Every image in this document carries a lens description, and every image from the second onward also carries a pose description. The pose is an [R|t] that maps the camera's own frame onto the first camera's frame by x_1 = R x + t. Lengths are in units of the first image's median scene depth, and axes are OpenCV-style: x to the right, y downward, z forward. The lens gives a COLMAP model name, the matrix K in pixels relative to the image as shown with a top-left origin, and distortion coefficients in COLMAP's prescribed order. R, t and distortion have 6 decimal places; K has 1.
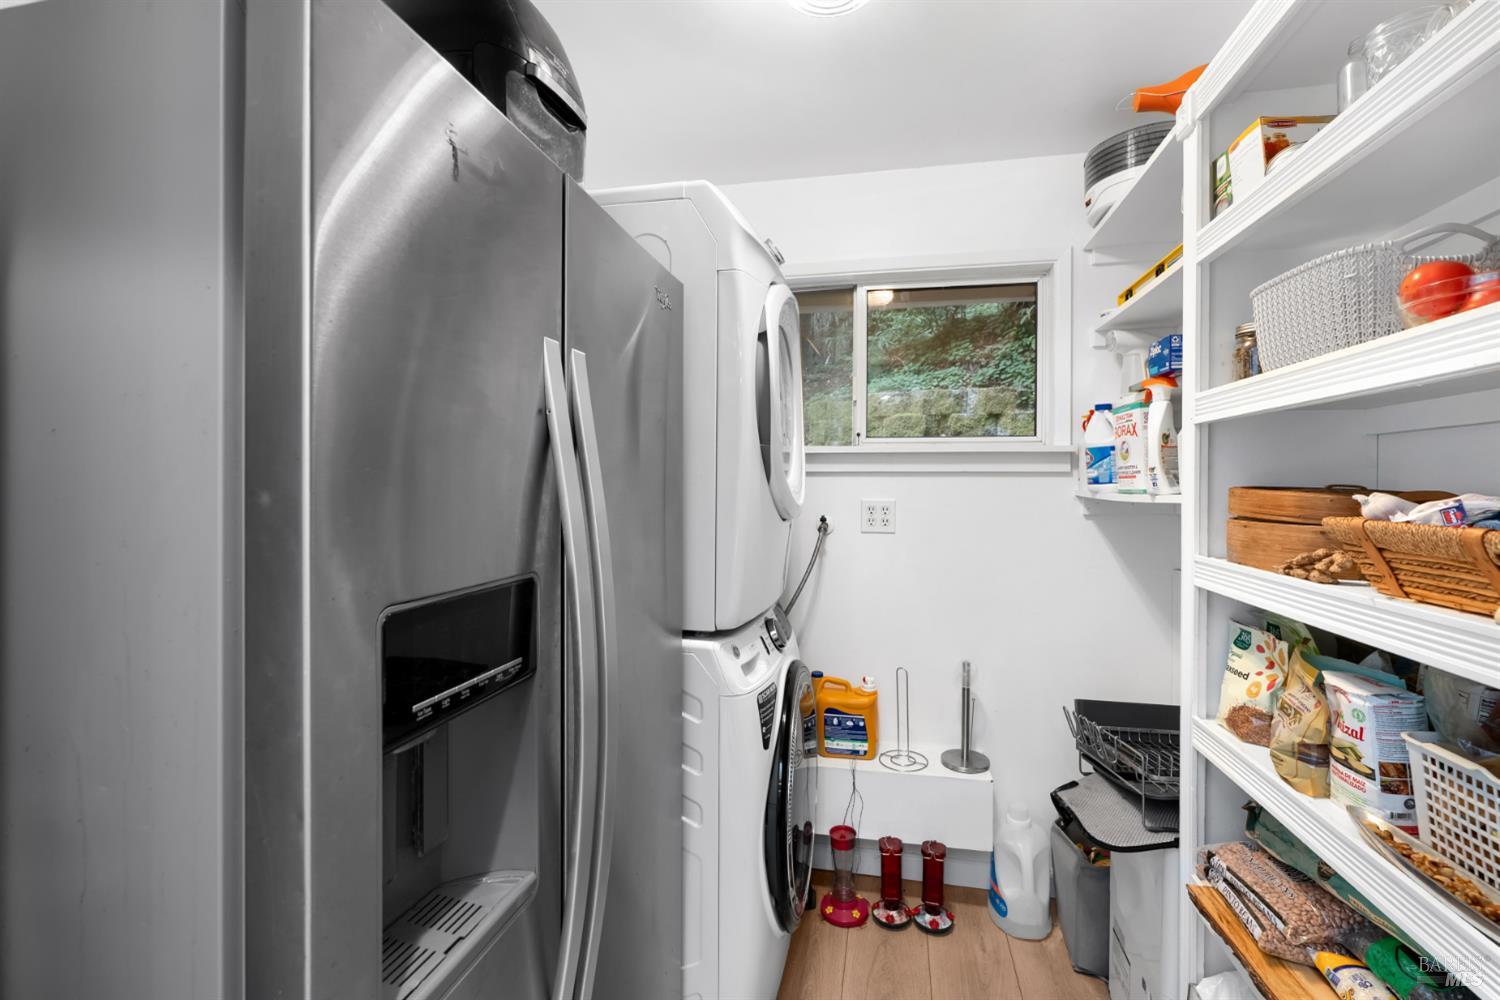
lens RADIAL K [[683.9, 0, 743.7], [0, 683.9, 490.6], [0, 0, 1]] dist [-0.014597, 0.005683]
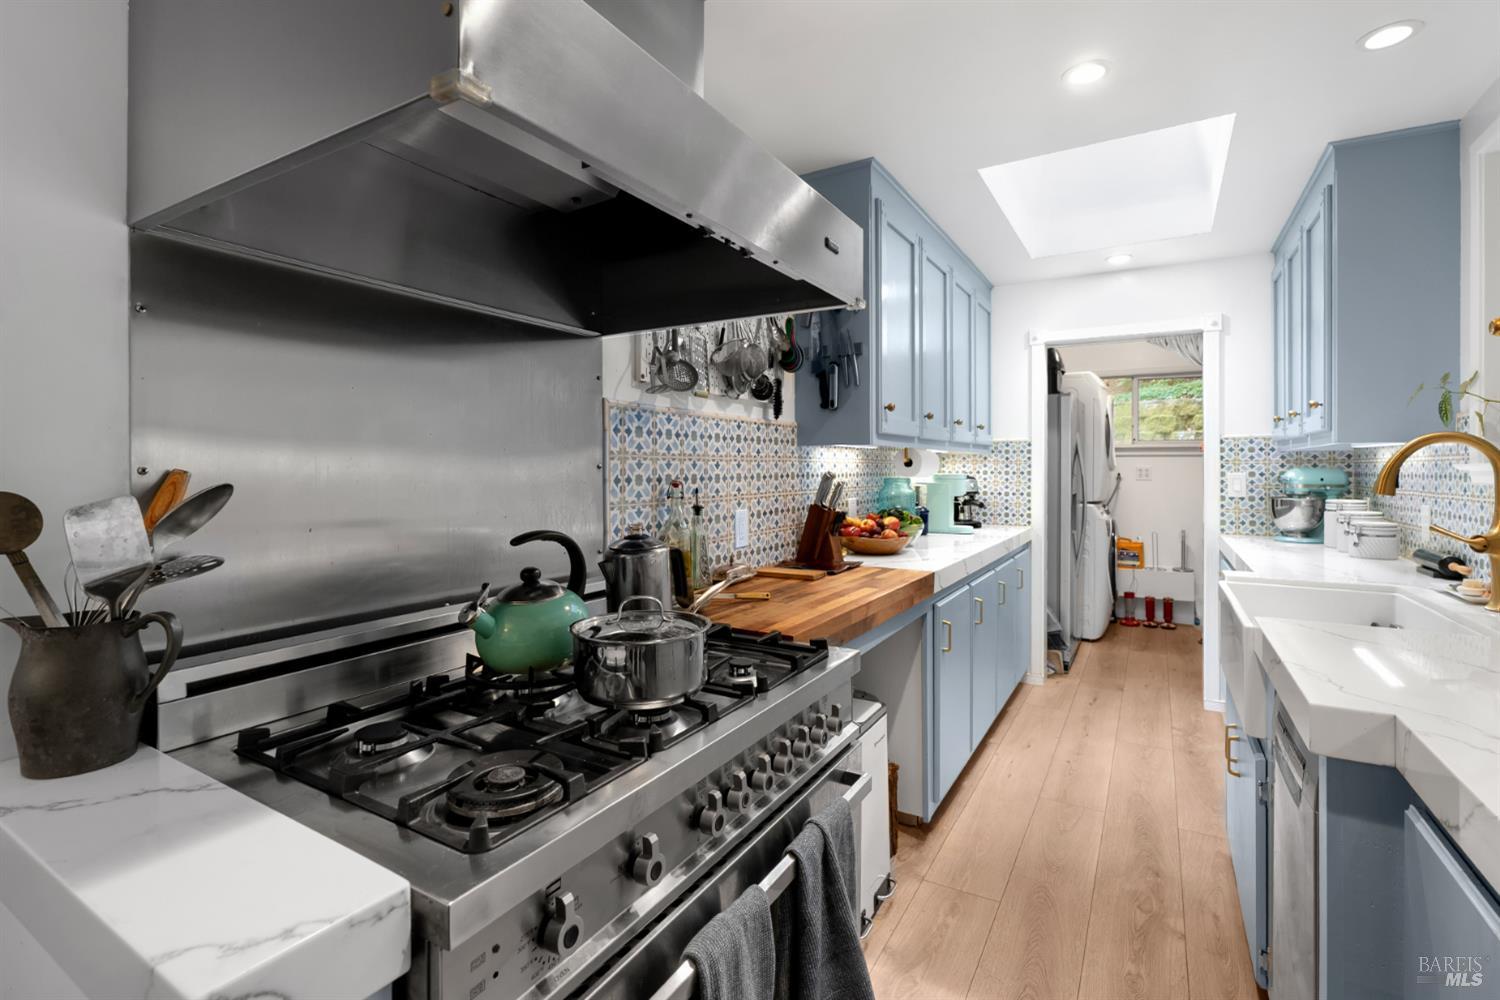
lens RADIAL K [[683.9, 0, 738.4], [0, 683.9, 466.2], [0, 0, 1]] dist [-0.014597, 0.005683]
pose [[0.945366, 0.001168, -0.326009, -0.406010], [-0.002737, 0.999987, -0.004354, 0.026982], [0.326000, 0.005009, 0.945357, -1.893546]]
